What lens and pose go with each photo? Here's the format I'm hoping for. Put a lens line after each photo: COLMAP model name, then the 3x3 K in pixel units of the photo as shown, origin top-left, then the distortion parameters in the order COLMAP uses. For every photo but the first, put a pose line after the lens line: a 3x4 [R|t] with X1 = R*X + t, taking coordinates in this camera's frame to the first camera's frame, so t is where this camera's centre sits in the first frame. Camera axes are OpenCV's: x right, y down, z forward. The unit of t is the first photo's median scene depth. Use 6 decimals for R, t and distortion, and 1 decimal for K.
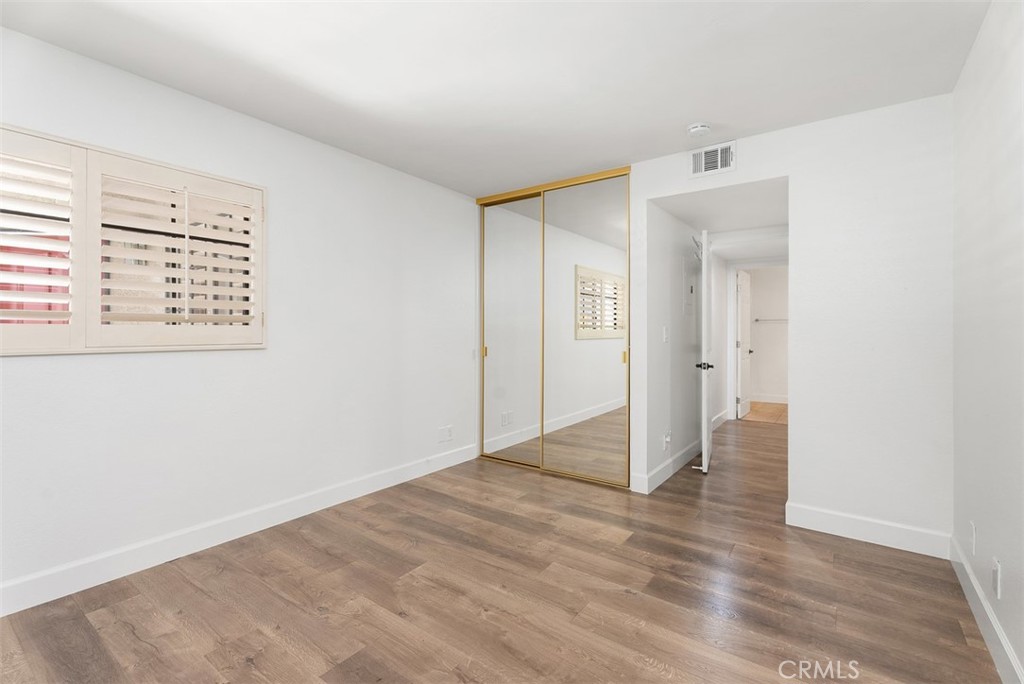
lens RADIAL K [[456.9, 0, 514.8], [0, 456.9, 333.1], [0, 0, 1]] dist [0.001656, -0.000149]
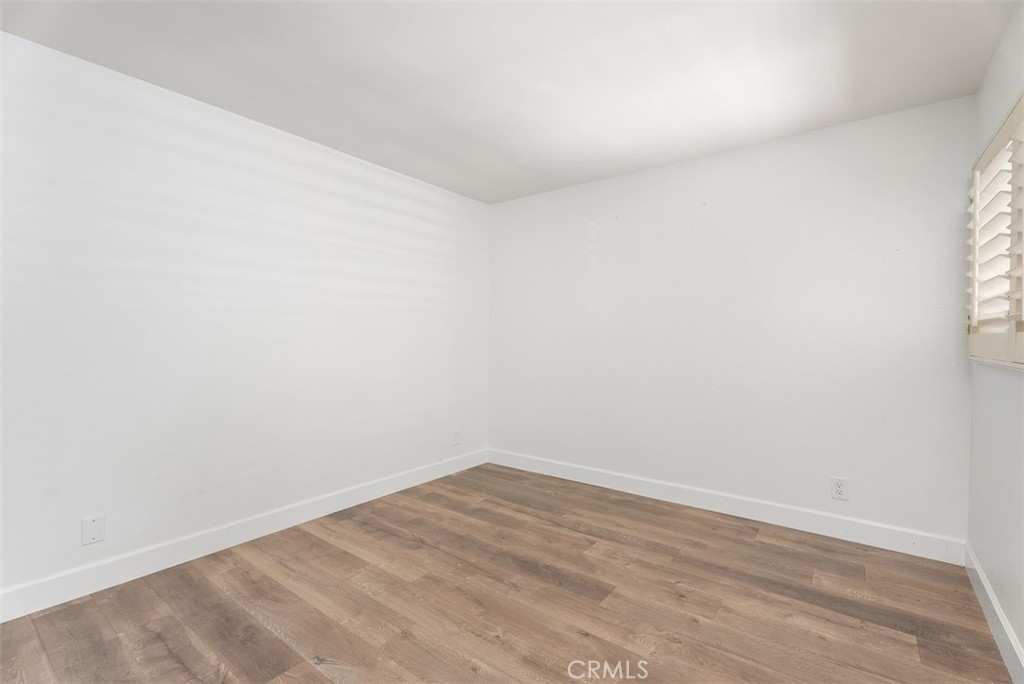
lens RADIAL K [[456.9, 0, 514.8], [0, 456.9, 333.1], [0, 0, 1]] dist [0.001656, -0.000149]
pose [[-0.999797, -0.006844, 0.018950, -0.096327], [-0.006836, 0.999977, 0.000490, -0.011908], [-0.018953, 0.000361, -0.999820, 1.665249]]
